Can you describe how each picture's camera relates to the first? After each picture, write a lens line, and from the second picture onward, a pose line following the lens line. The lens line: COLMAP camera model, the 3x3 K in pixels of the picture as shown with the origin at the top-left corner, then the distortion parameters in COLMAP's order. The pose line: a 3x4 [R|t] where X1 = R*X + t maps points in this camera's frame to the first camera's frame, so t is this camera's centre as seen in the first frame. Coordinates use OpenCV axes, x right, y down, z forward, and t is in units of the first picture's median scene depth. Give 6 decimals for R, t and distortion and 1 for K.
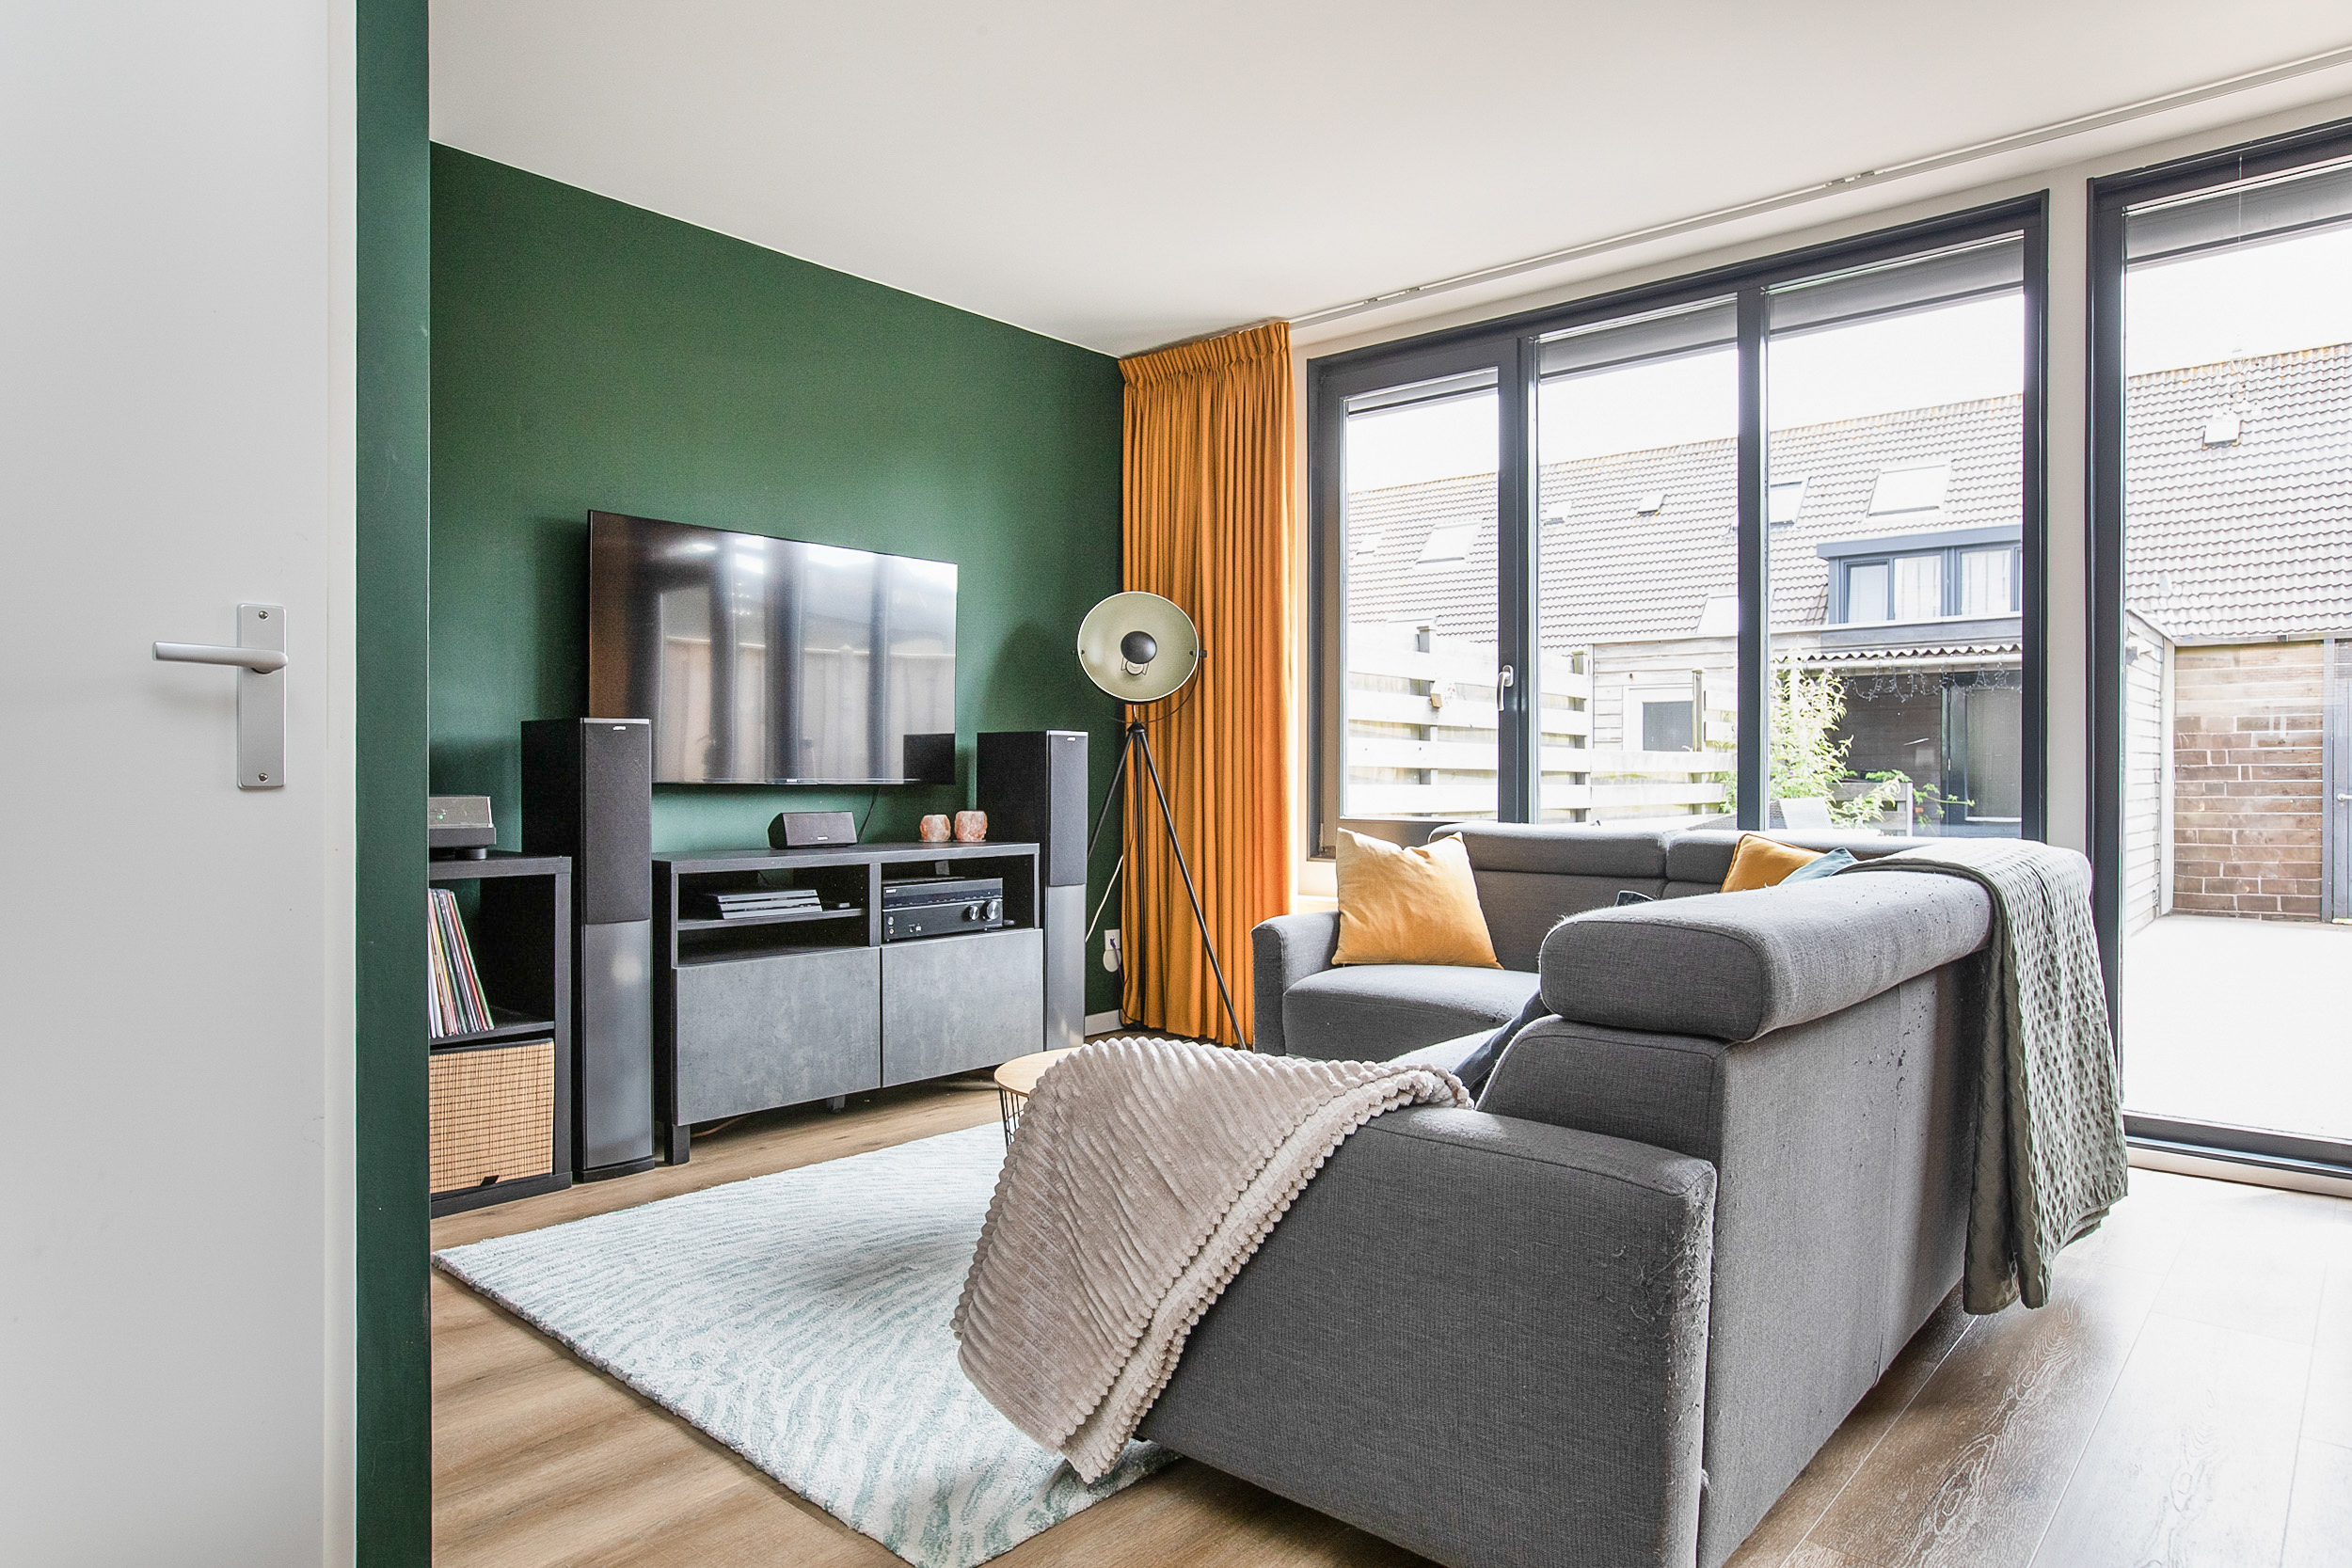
lens RADIAL K [[1424.4, 0, 1176.0], [0, 1424.4, 784.0], [0, 0, 1]] dist [-0.058125, 0.062215]
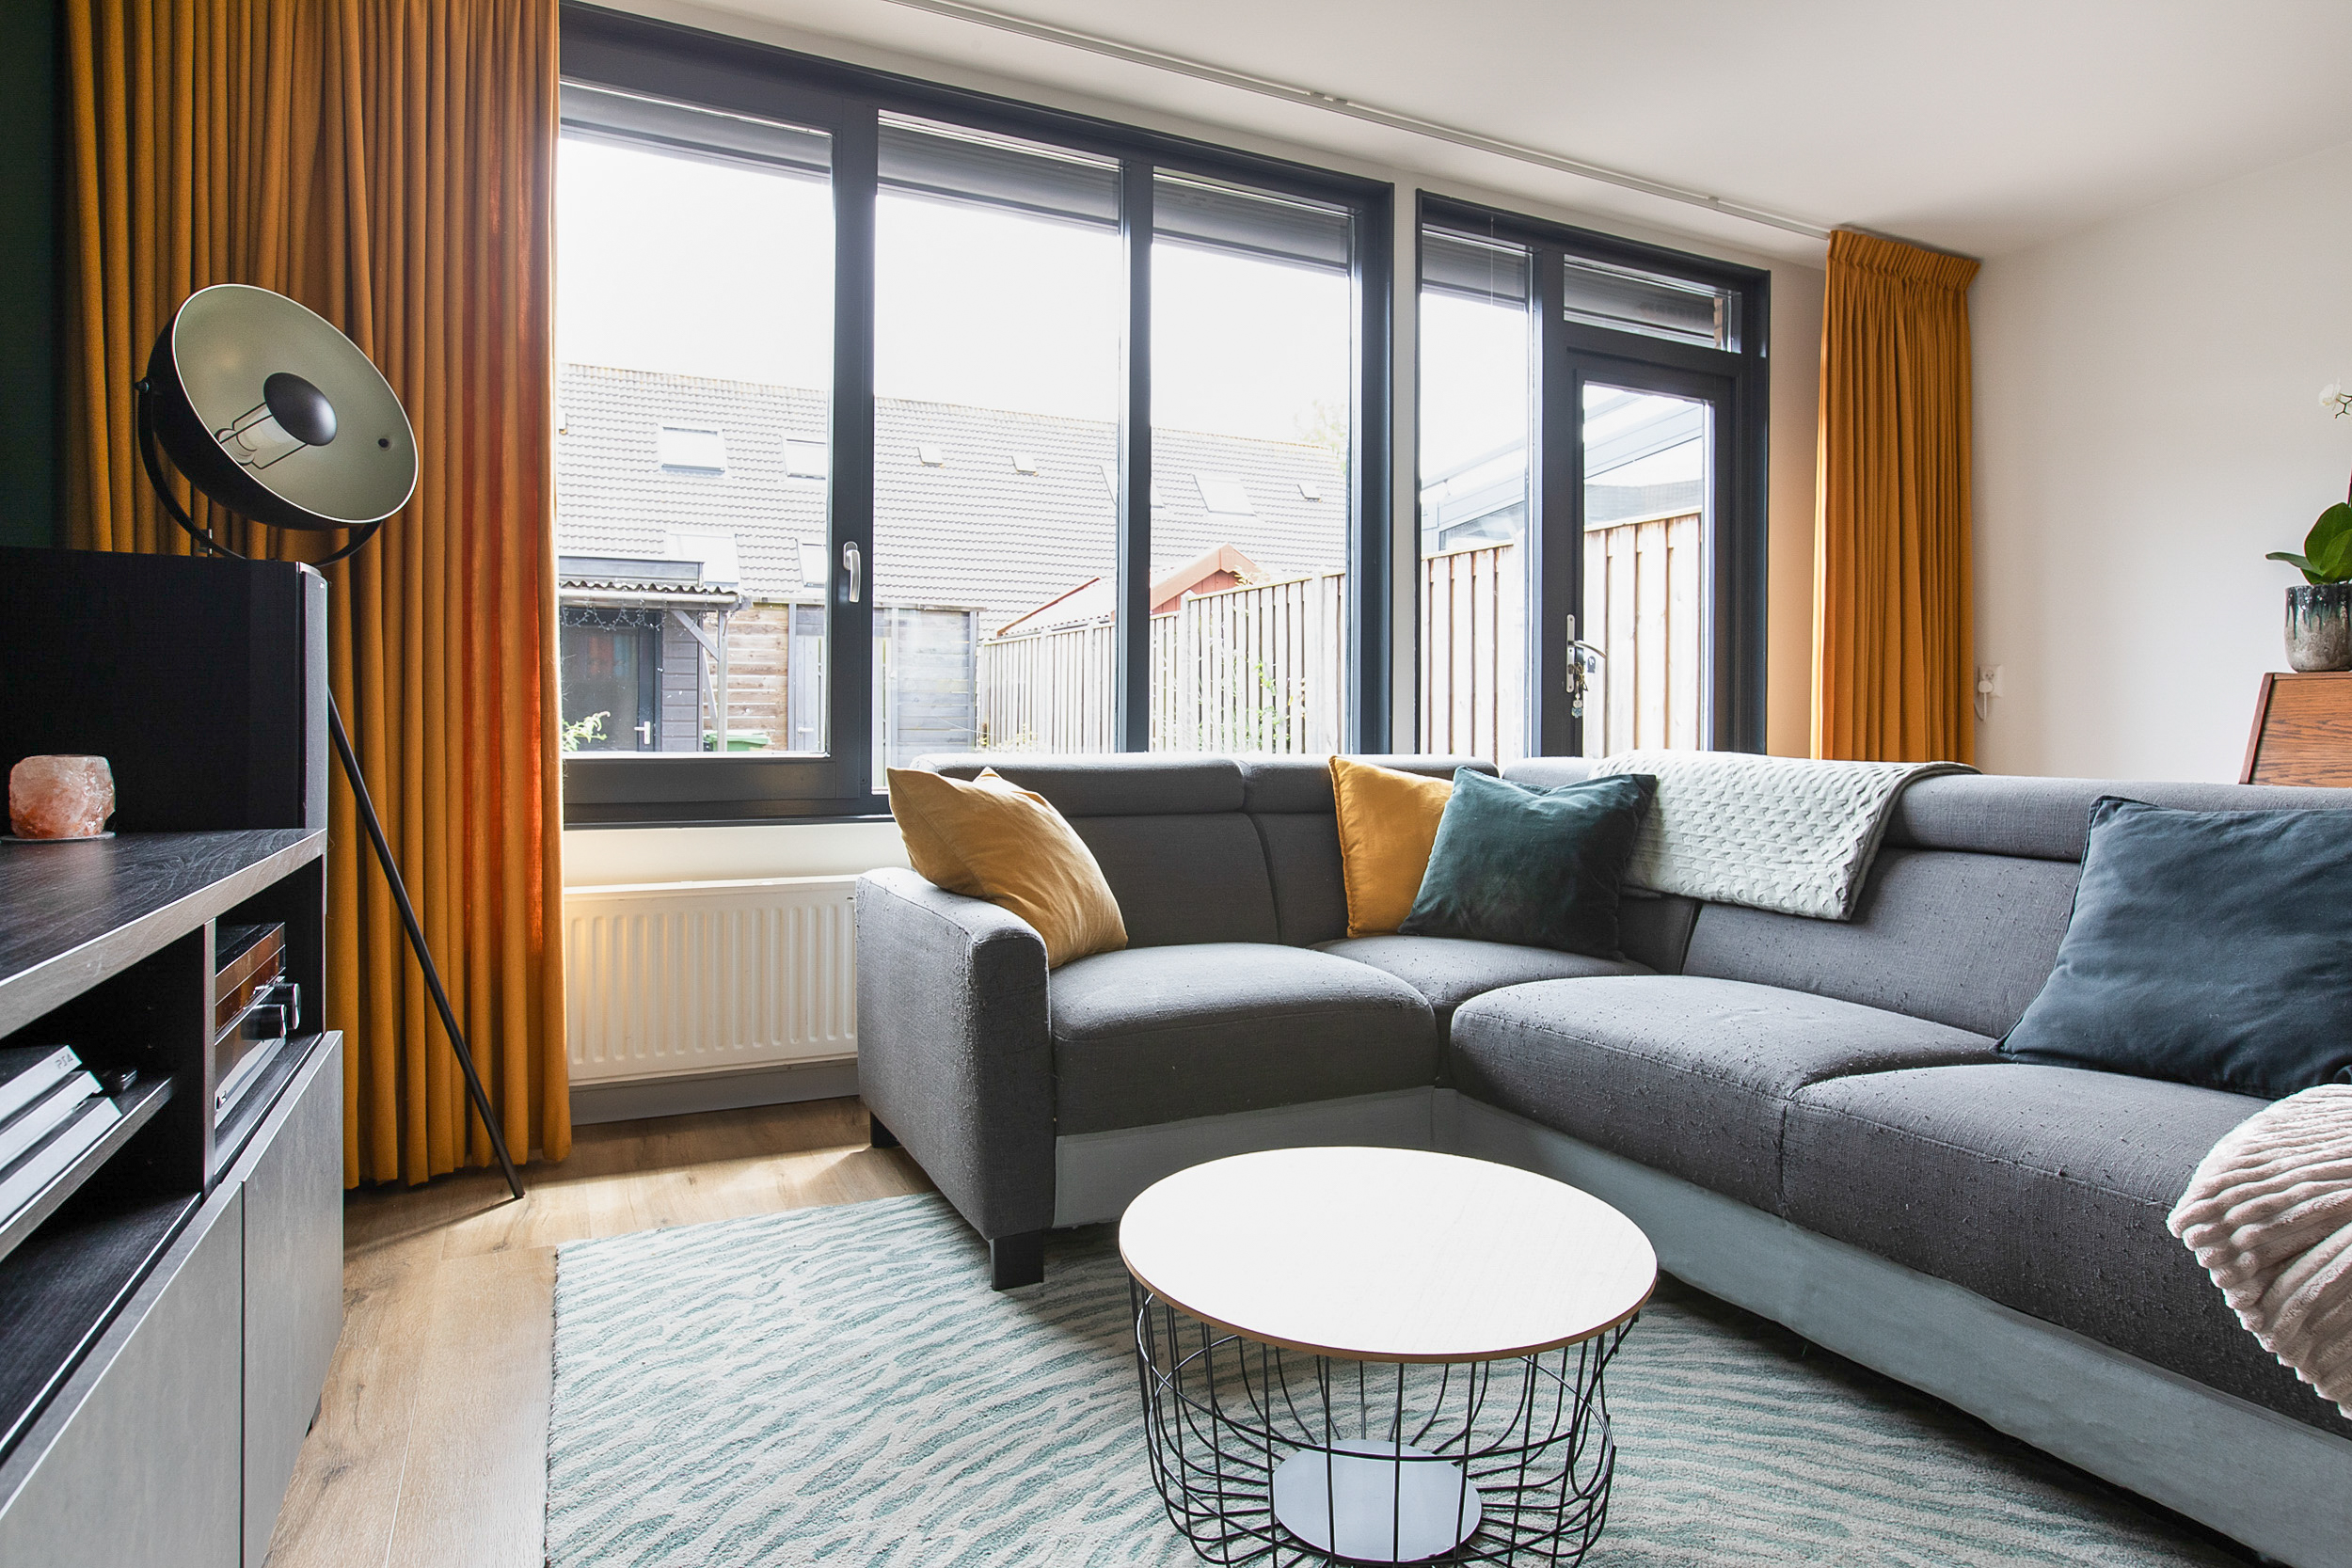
lens RADIAL K [[1330.0, 0, 1159.7], [0, 1330.0, 719.8], [0, 0, 1]] dist [-0.037706, 0.000872]
pose [[0.381882, 0.001062, 0.924210, -0.405581], [0.003309, 0.999991, -0.002517, 0.012428], [-0.924205, 0.004019, 0.381875, 0.707585]]
